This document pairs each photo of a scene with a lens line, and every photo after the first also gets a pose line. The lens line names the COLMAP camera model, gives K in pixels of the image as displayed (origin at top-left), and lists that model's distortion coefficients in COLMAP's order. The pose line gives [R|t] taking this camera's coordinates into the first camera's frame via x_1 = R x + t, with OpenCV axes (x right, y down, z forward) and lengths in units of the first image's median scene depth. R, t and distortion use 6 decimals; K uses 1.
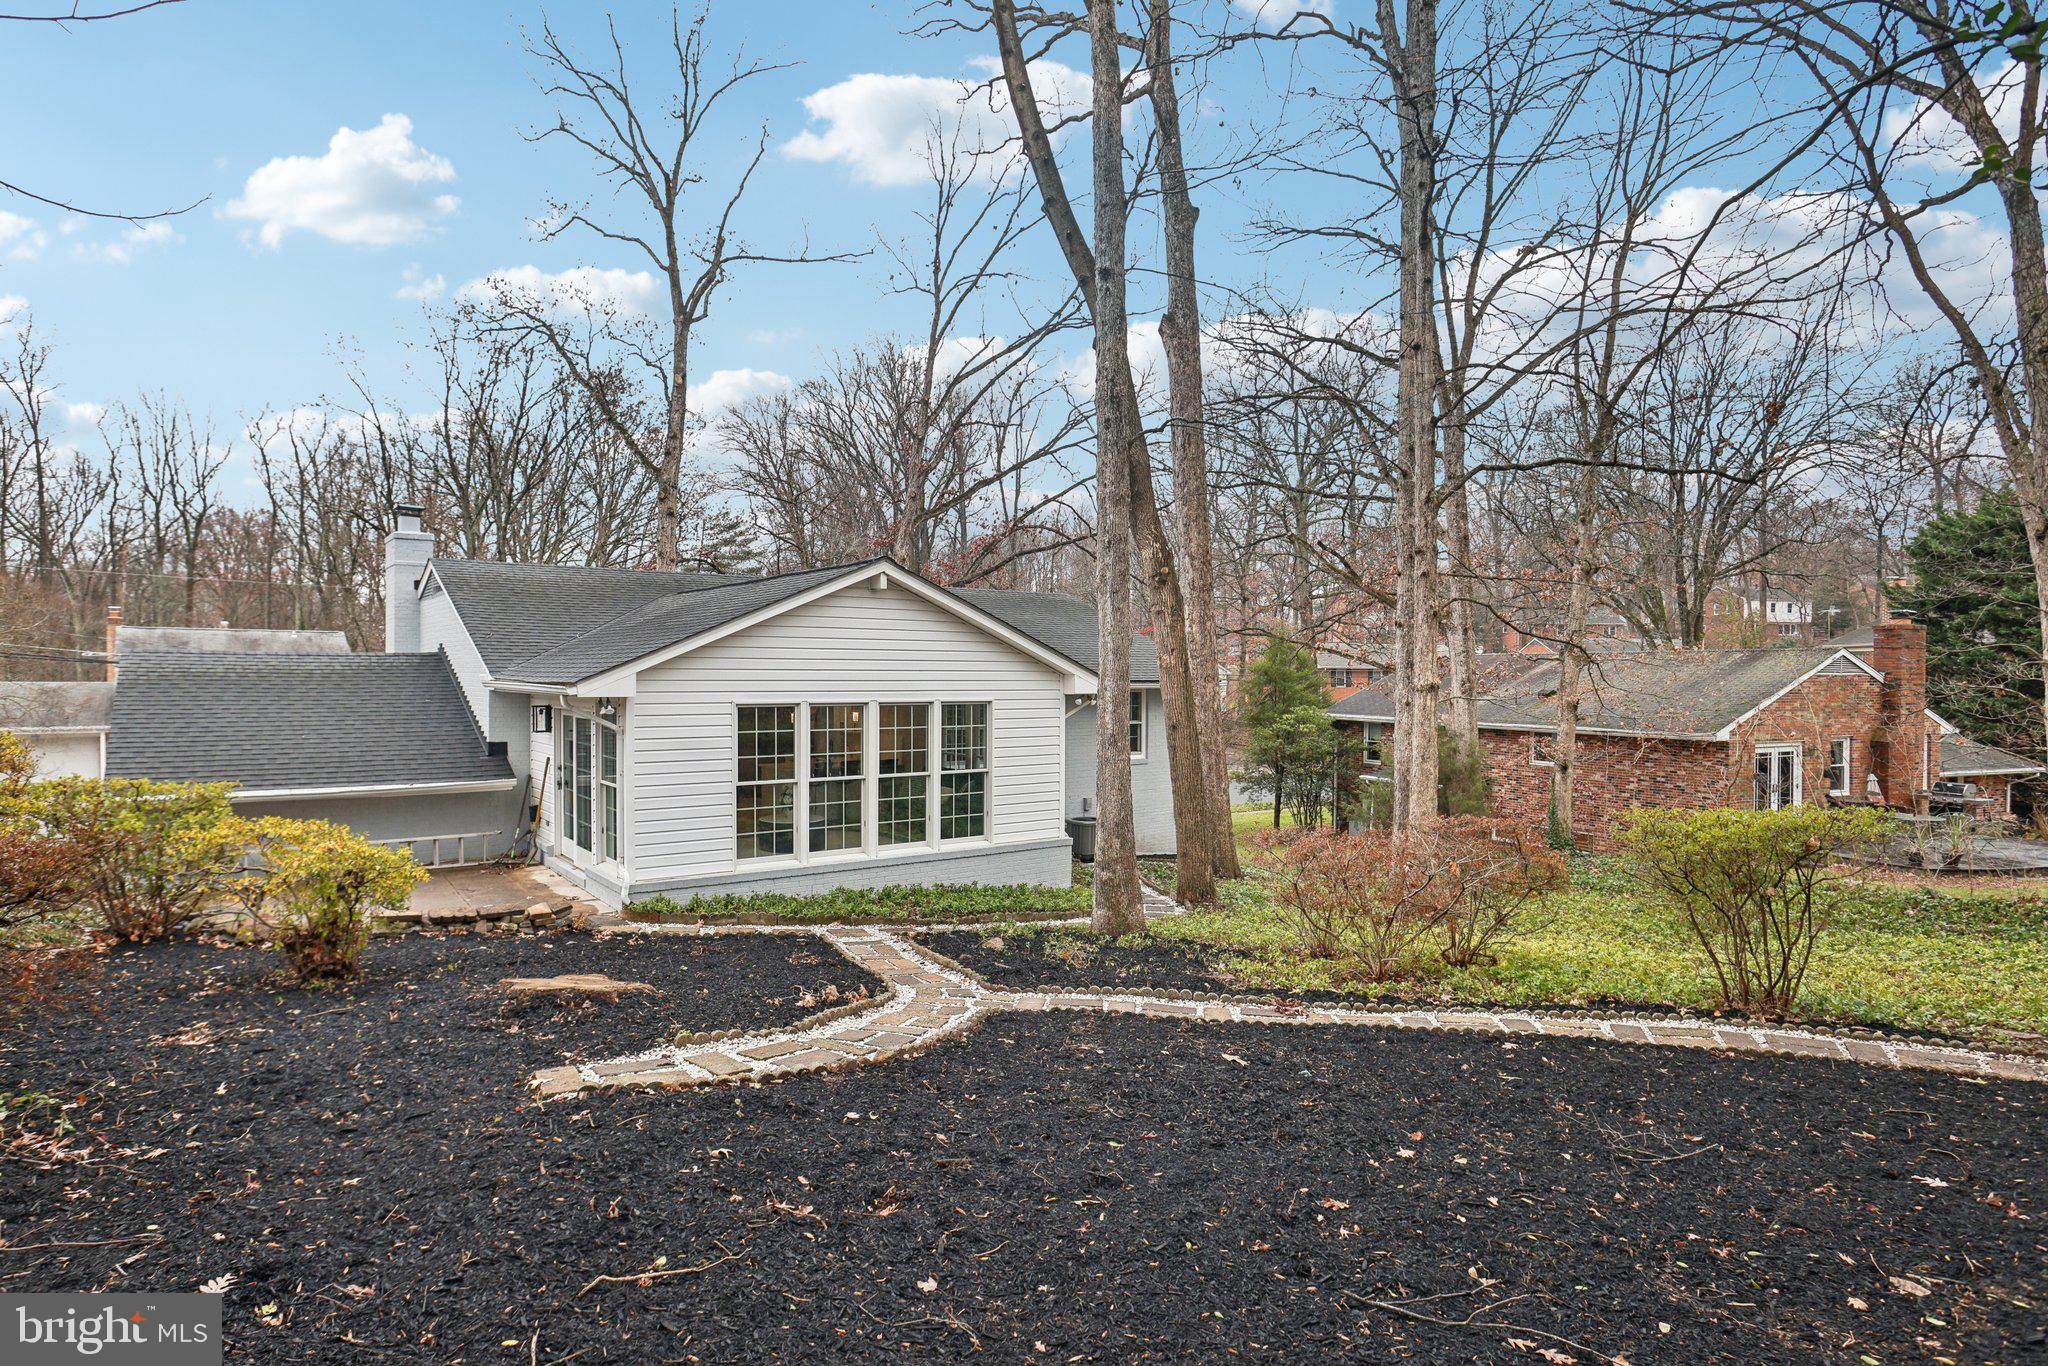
lens RADIAL K [[1038.3, 0, 1024.0], [0, 1038.3, 683.0], [0, 0, 1]] dist [-0.067192, 0.031561]
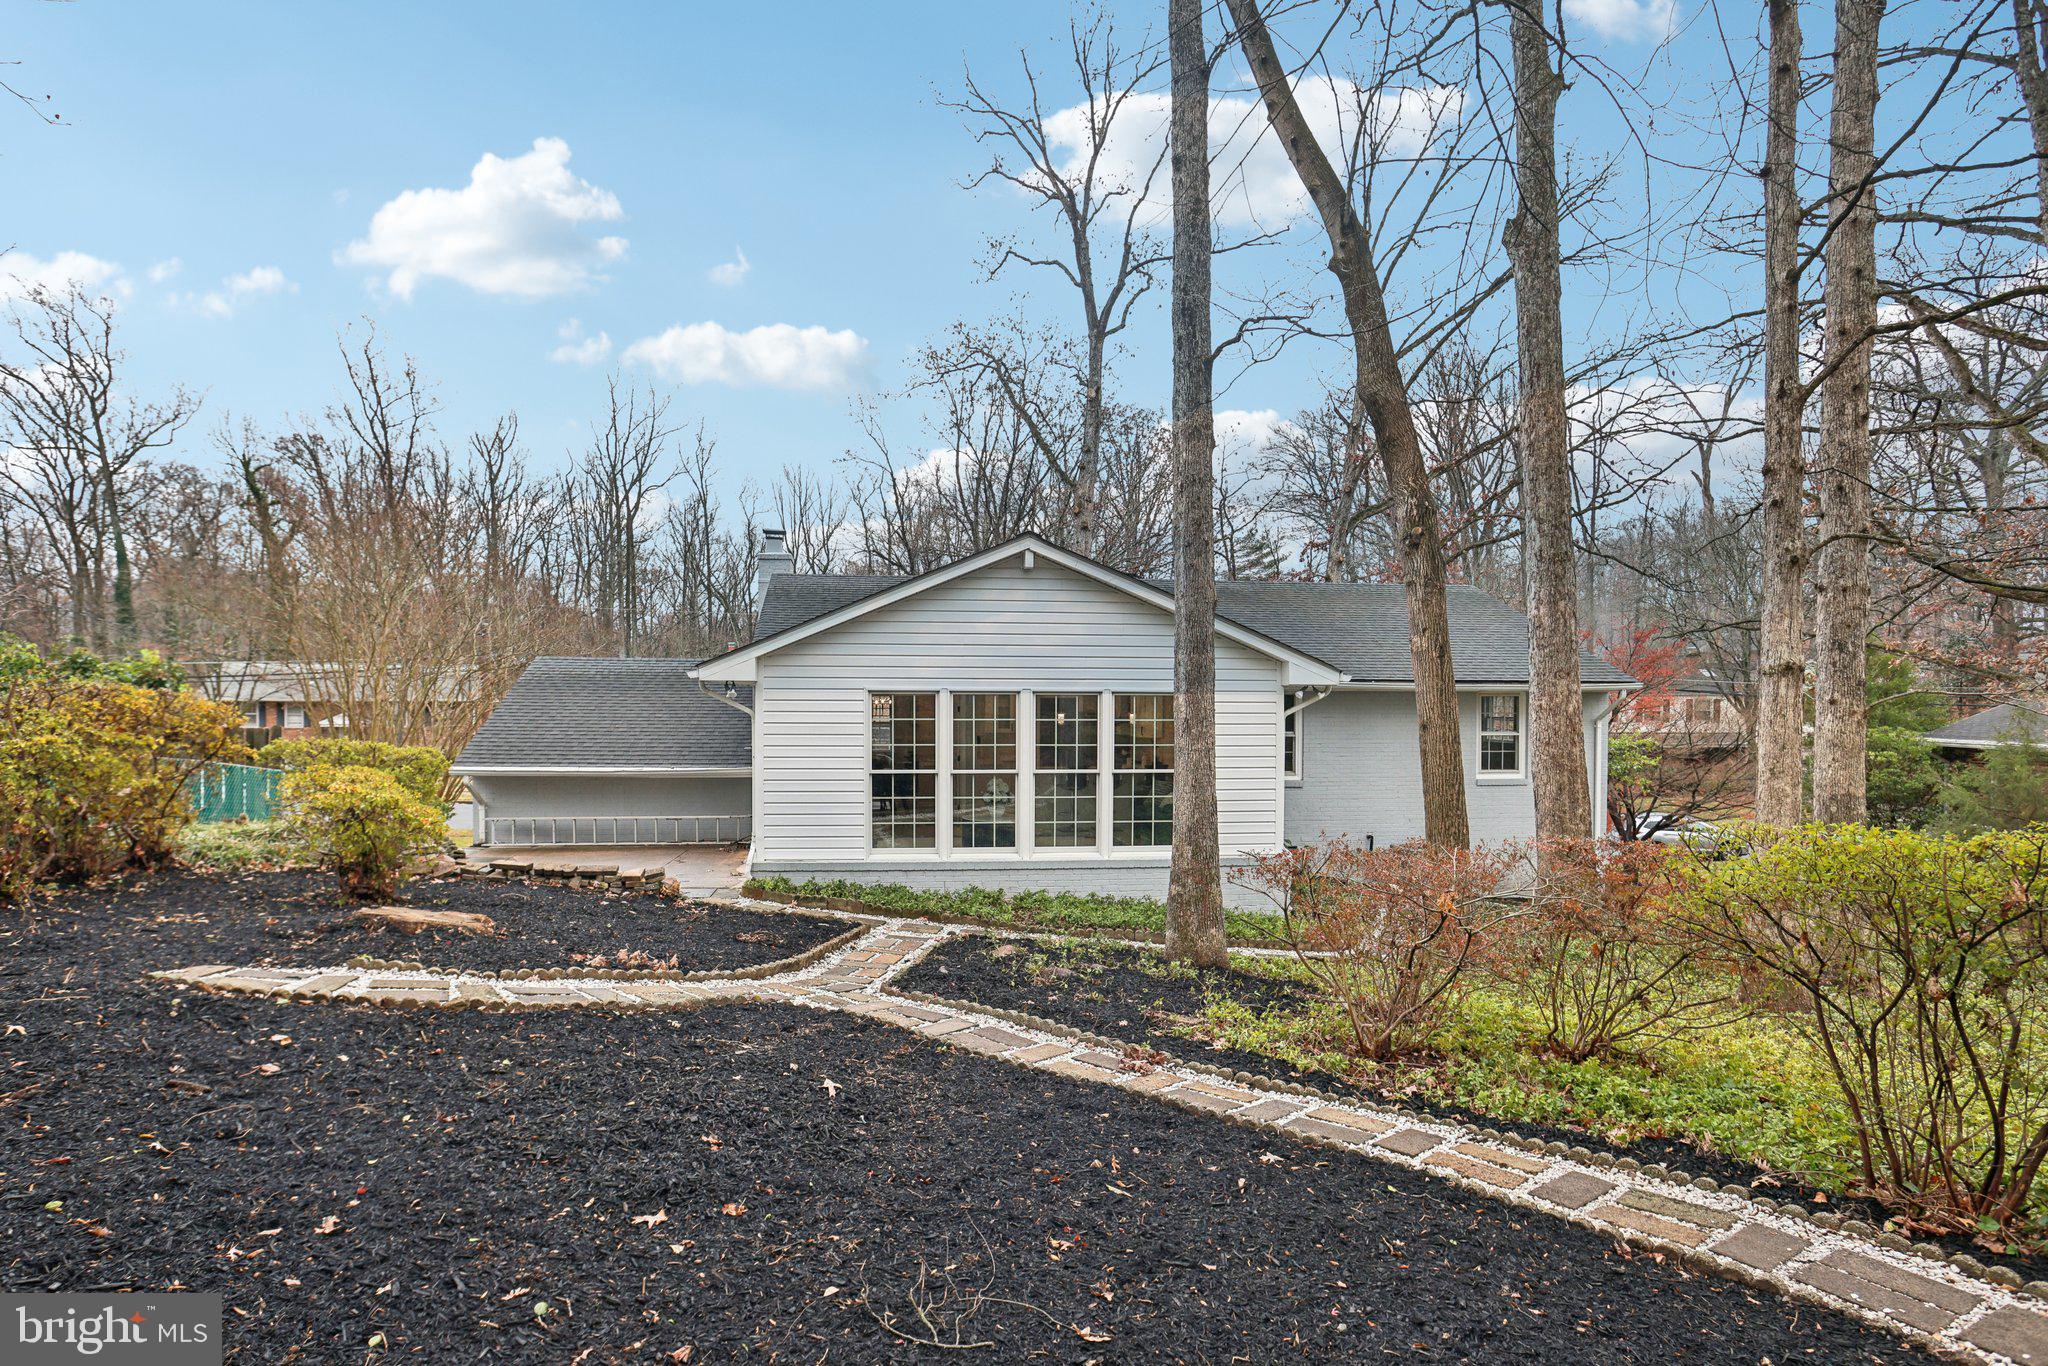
lens RADIAL K [[1076.2, 0, 1021.0], [0, 1076.2, 707.1], [0, 0, 1]] dist [-0.067878, 0.037227]
pose [[0.870783, 0.001128, -0.491666, 0.335524], [-0.002647, 0.999994, -0.002393, 0.036758], [0.491660, 0.003385, 0.870781, 0.168480]]
